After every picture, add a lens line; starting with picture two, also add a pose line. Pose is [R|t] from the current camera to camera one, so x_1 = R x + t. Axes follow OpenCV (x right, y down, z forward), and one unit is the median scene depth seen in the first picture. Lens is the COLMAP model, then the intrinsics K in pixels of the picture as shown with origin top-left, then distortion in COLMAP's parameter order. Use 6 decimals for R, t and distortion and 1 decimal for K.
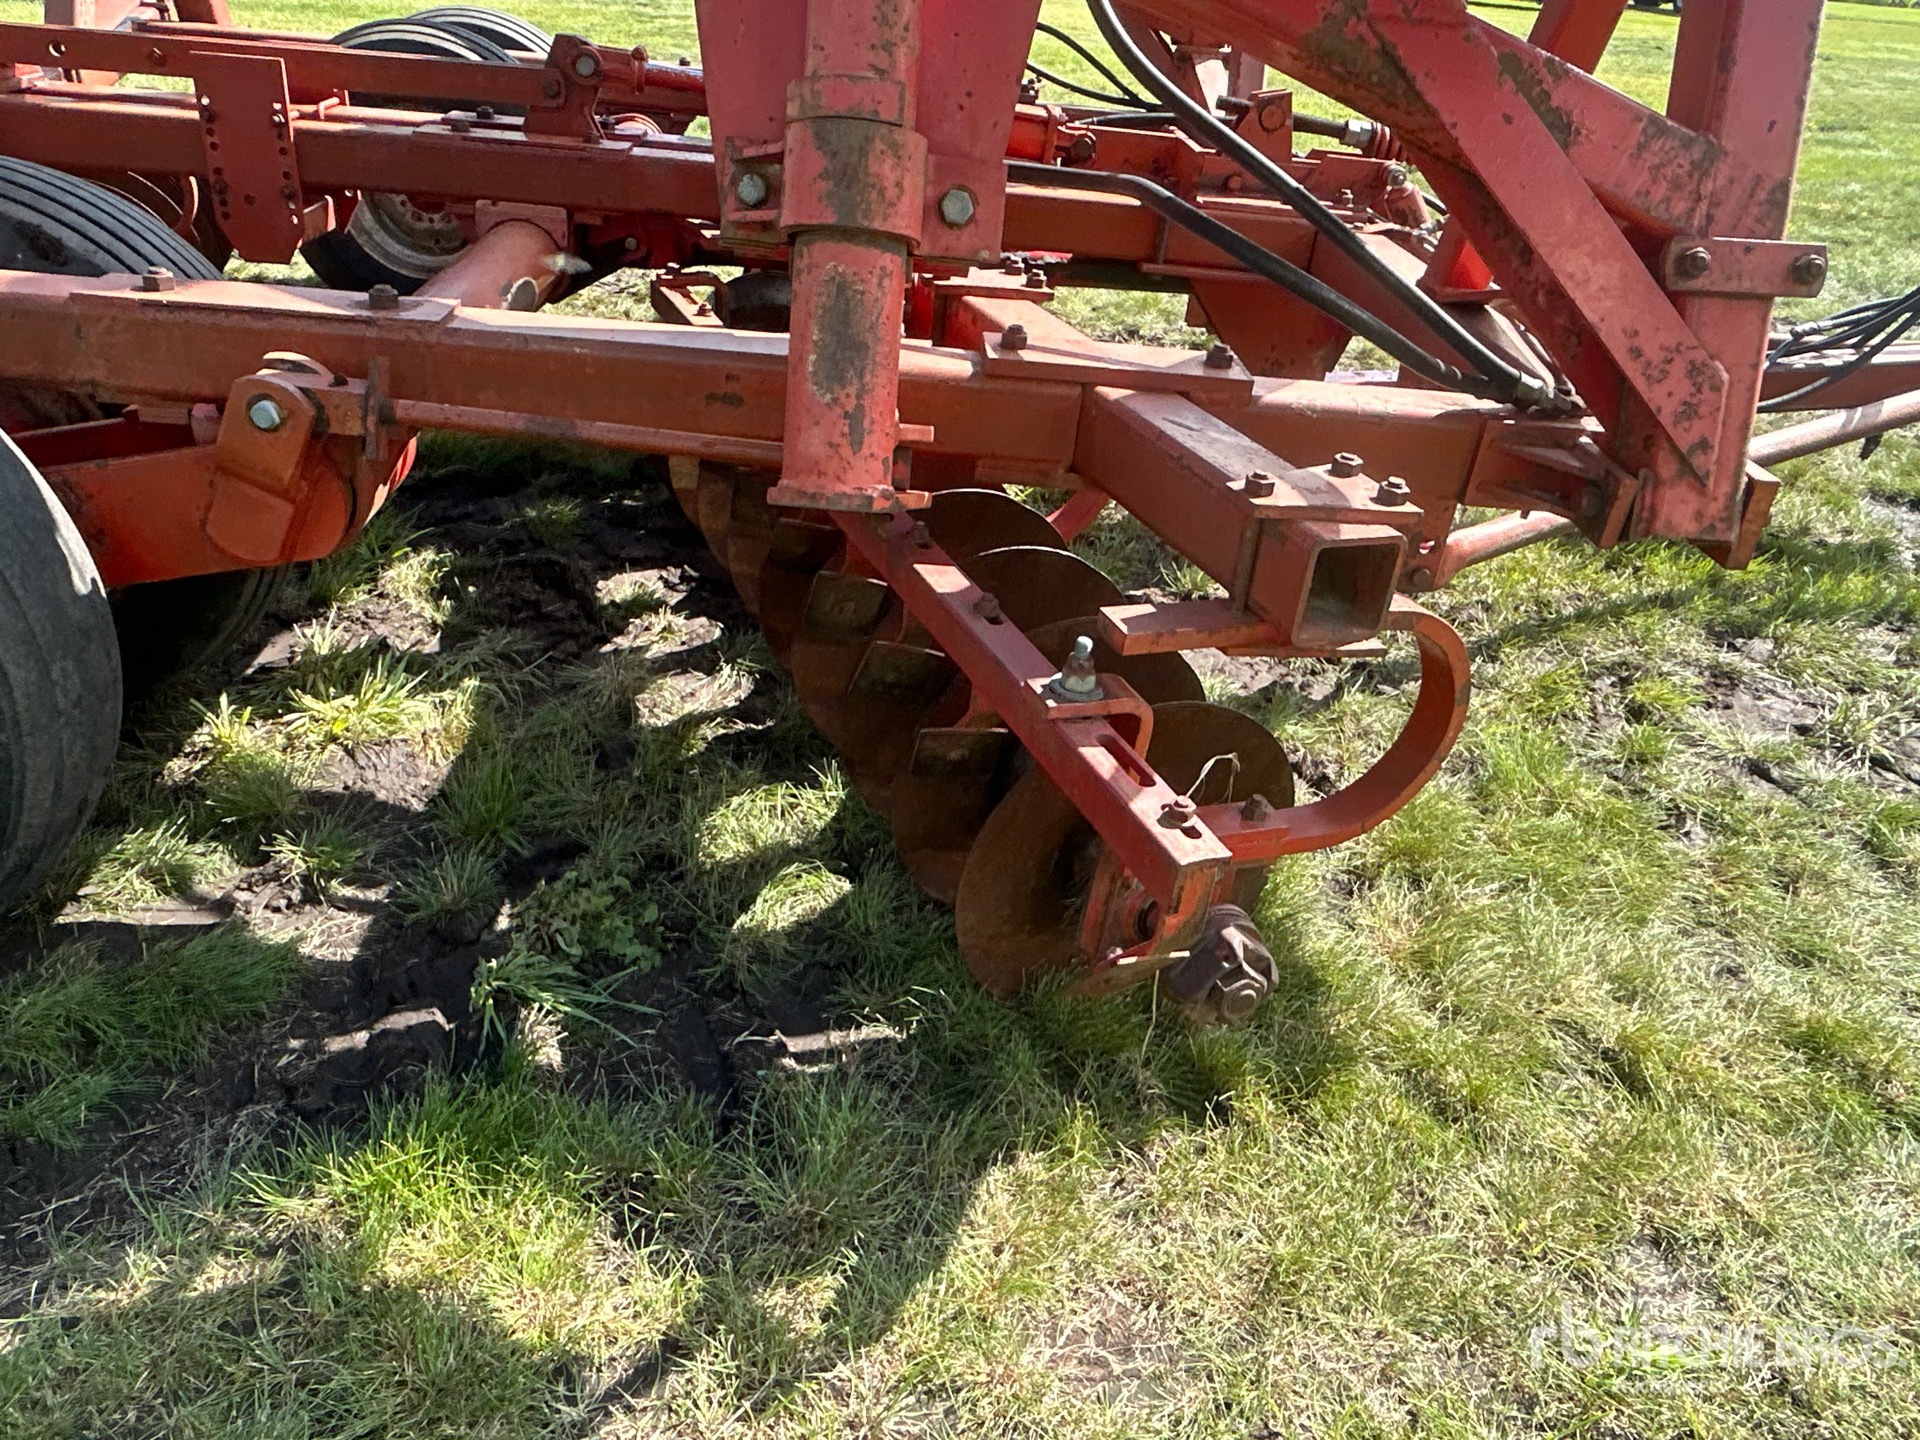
lens RADIAL K [[1373.7, 0, 960.0], [0, 1373.7, 720.0], [0, 0, 1]] dist [0.004329, -0.020533]
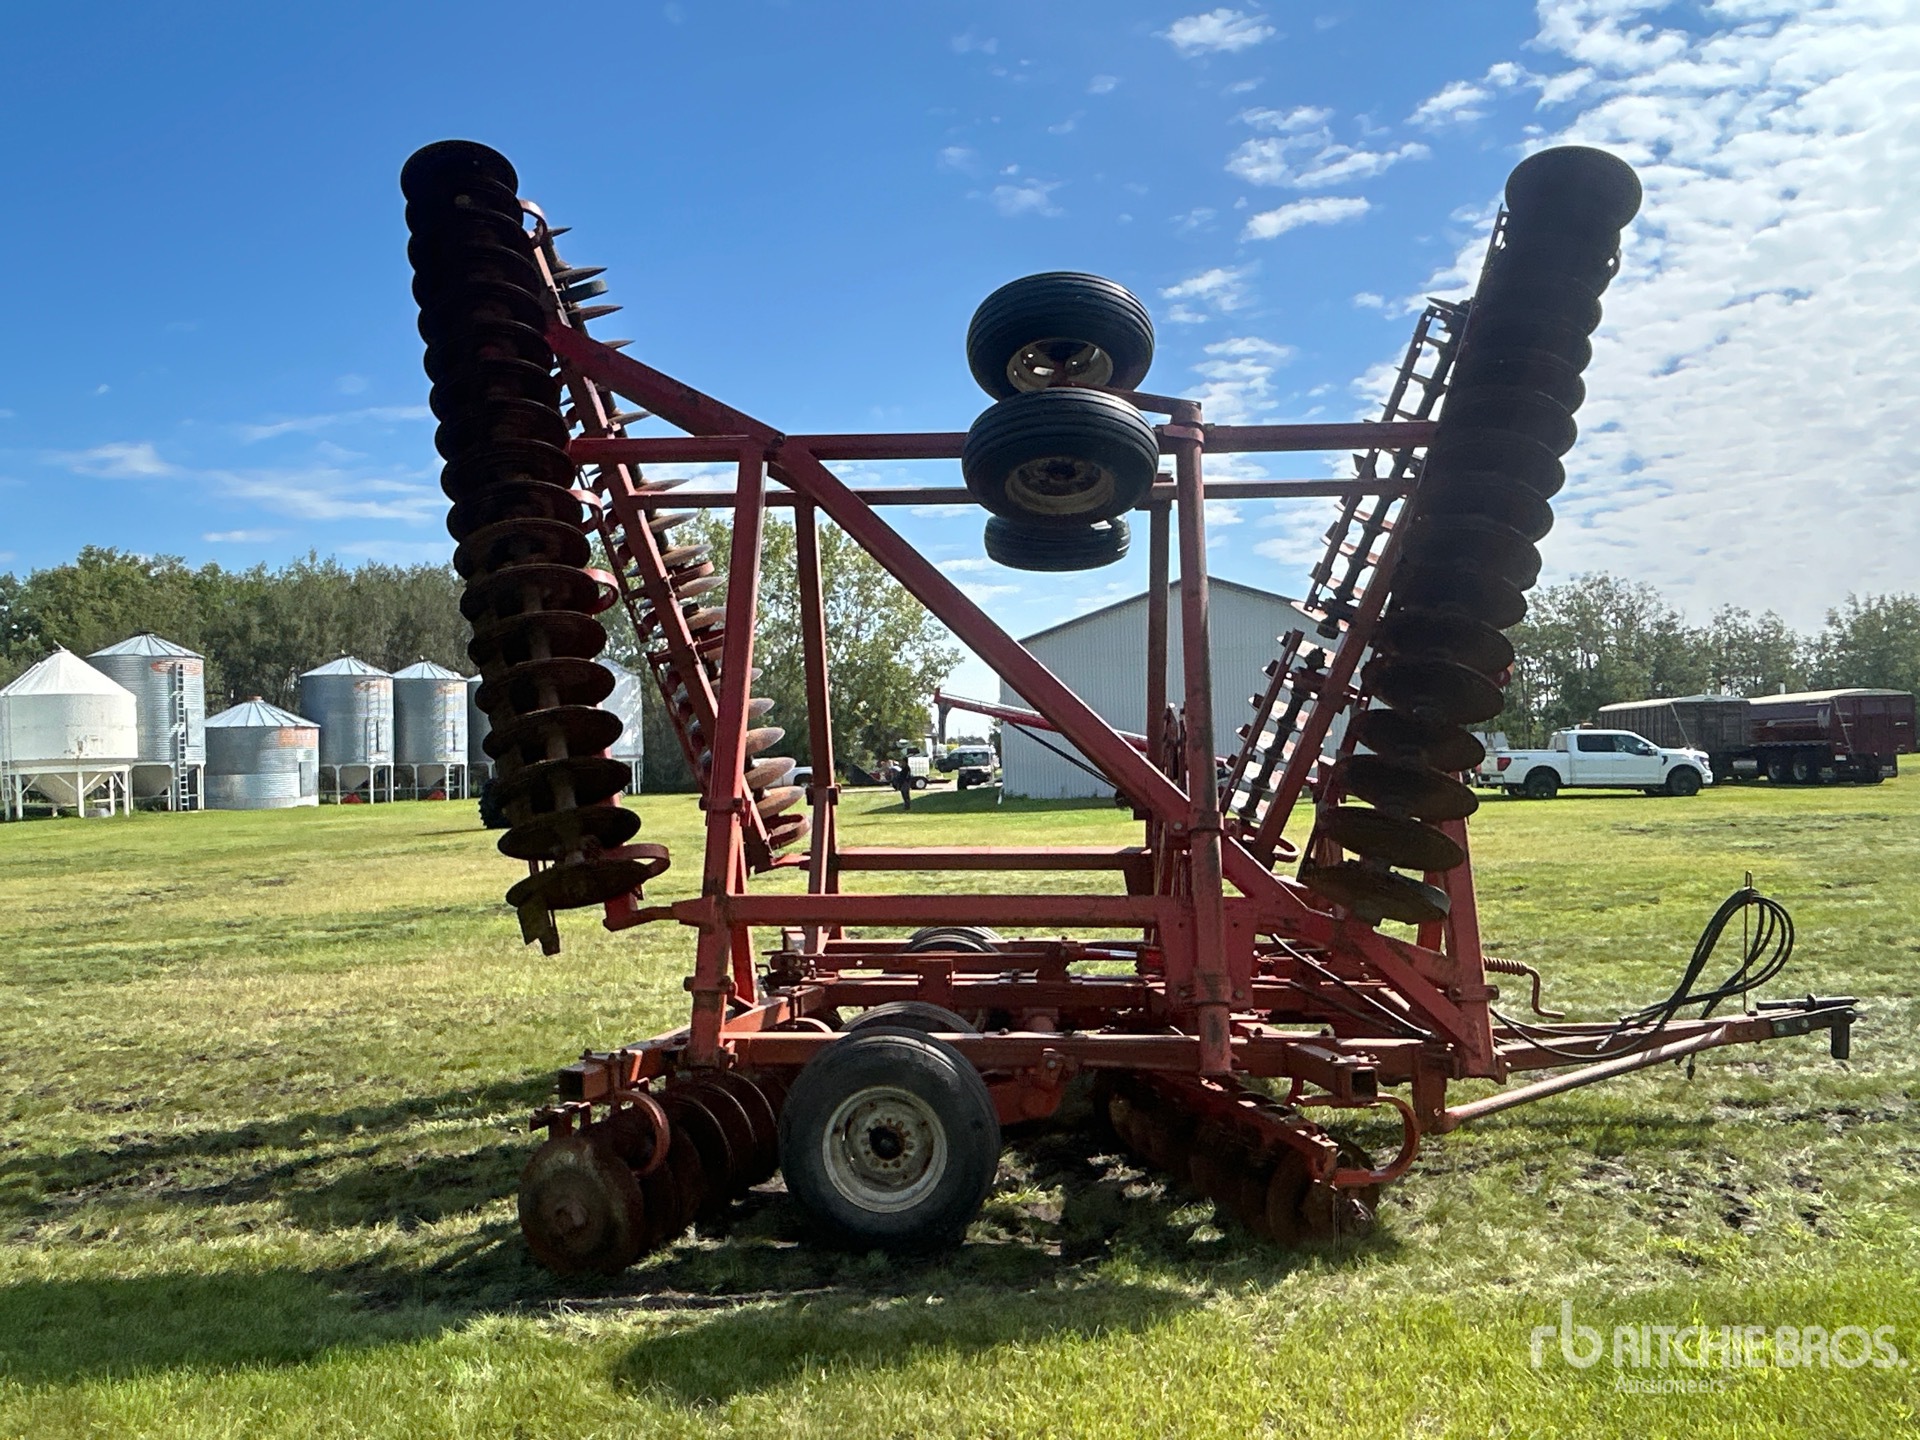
lens RADIAL K [[1425.6, 0, 960.0], [0, 1425.6, 720.0], [0, 0, 1]] dist [0.044321, -0.002153]
pose [[0.989185, -0.101609, -0.105776, -0.188595], [0.031060, 0.849929, -0.525981, 0.710751], [0.143346, 0.517007, 0.843893, -1.944091]]
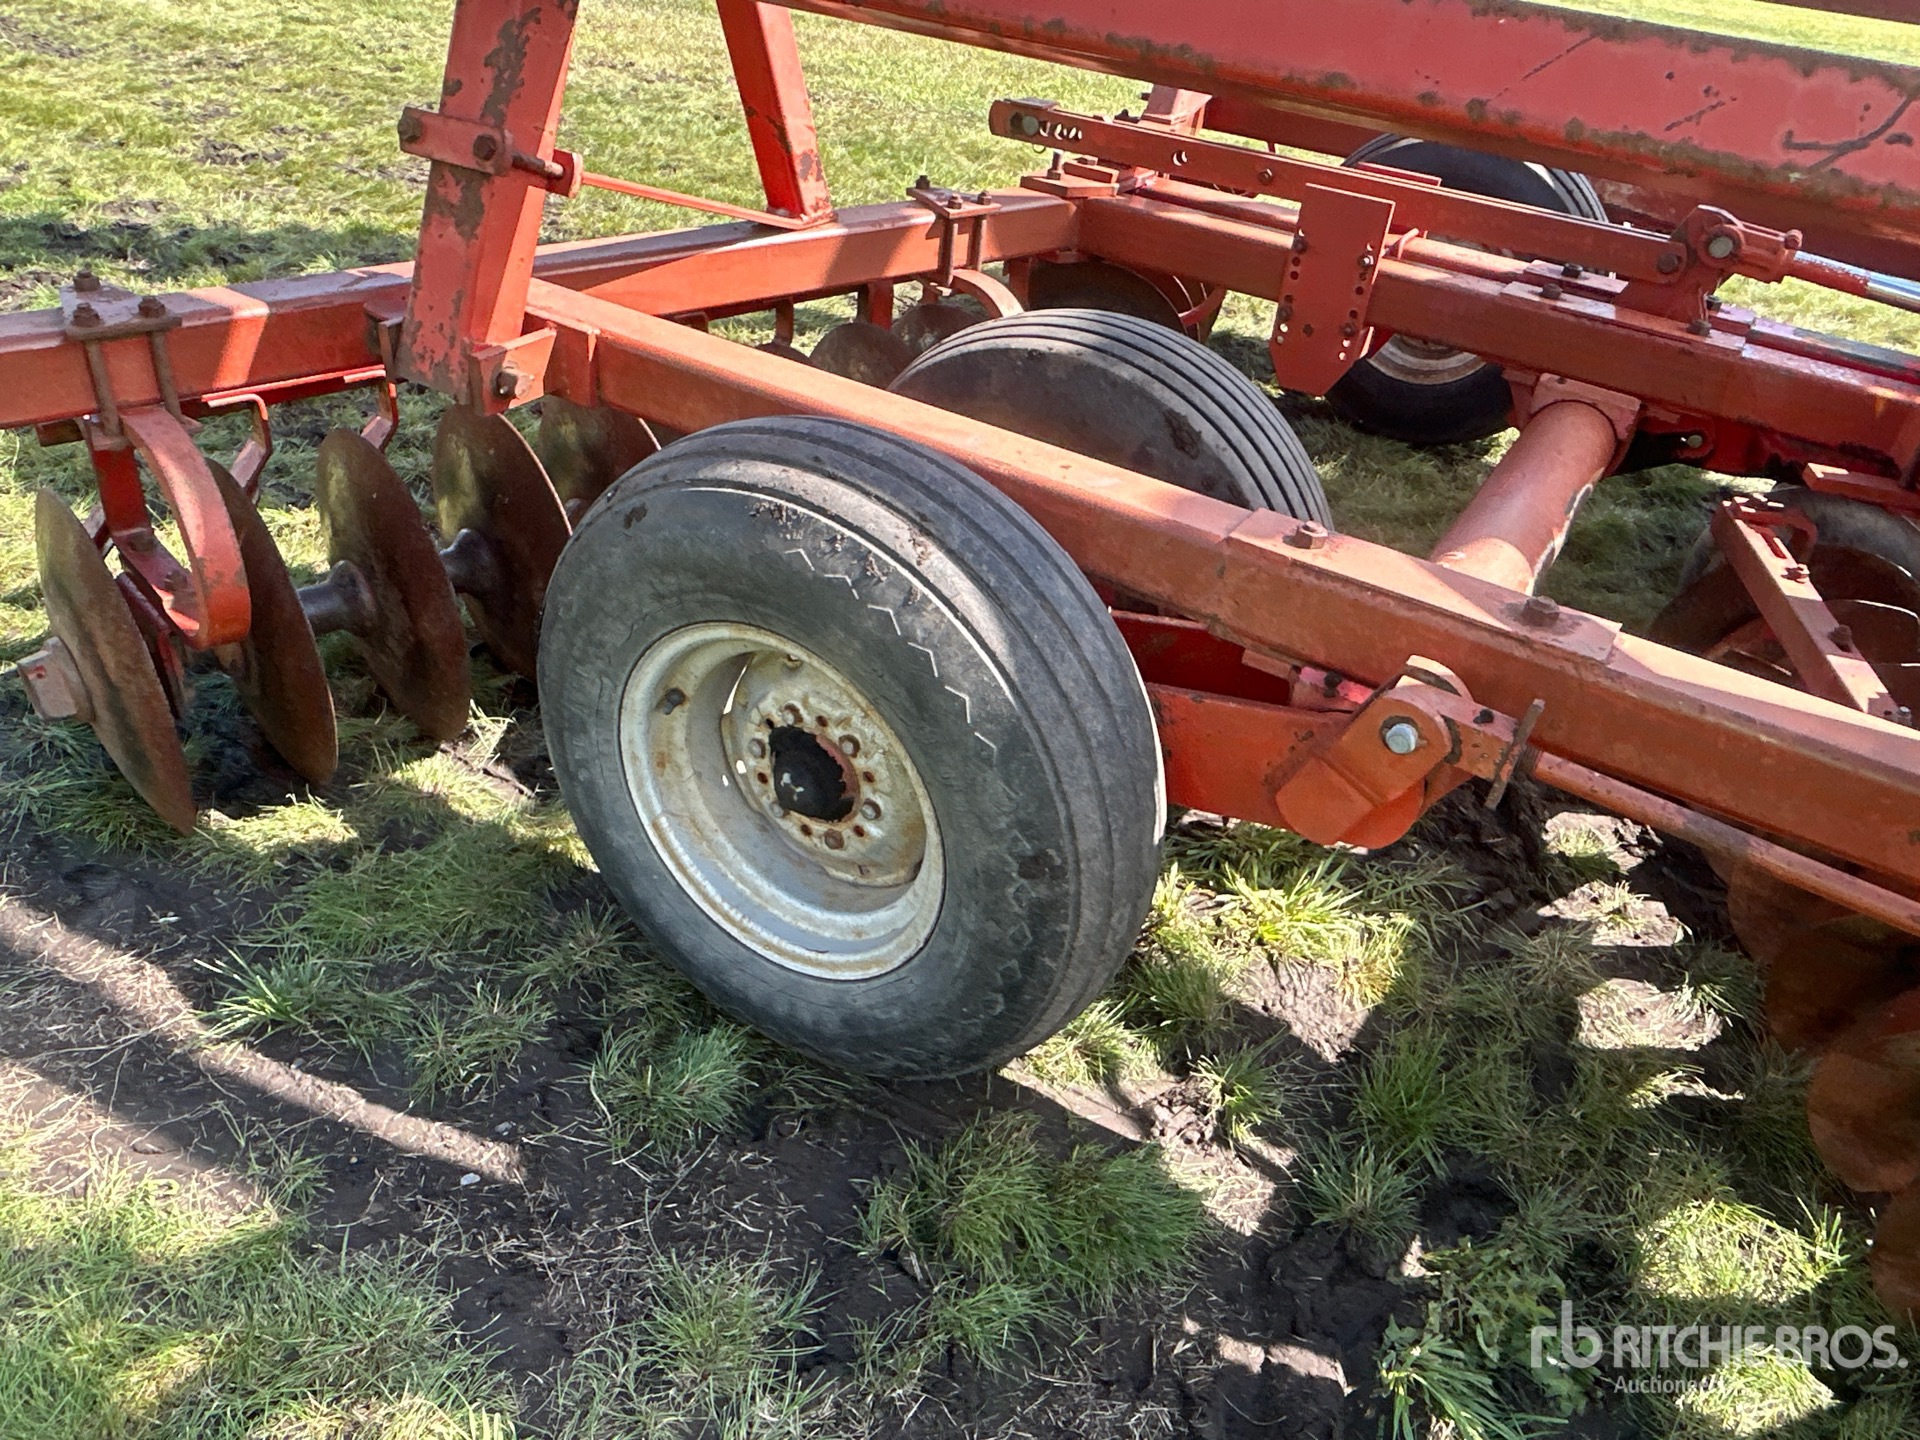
lens RADIAL K [[1373.7, 0, 960.0], [0, 1373.7, 720.0], [0, 0, 1]] dist [0.004329, -0.020533]
pose [[0.831185, 0.302920, -0.466231, -0.240163], [-0.296732, 0.950826, 0.088764, -0.168195], [0.470193, 0.064566, 0.880198, 0.035362]]
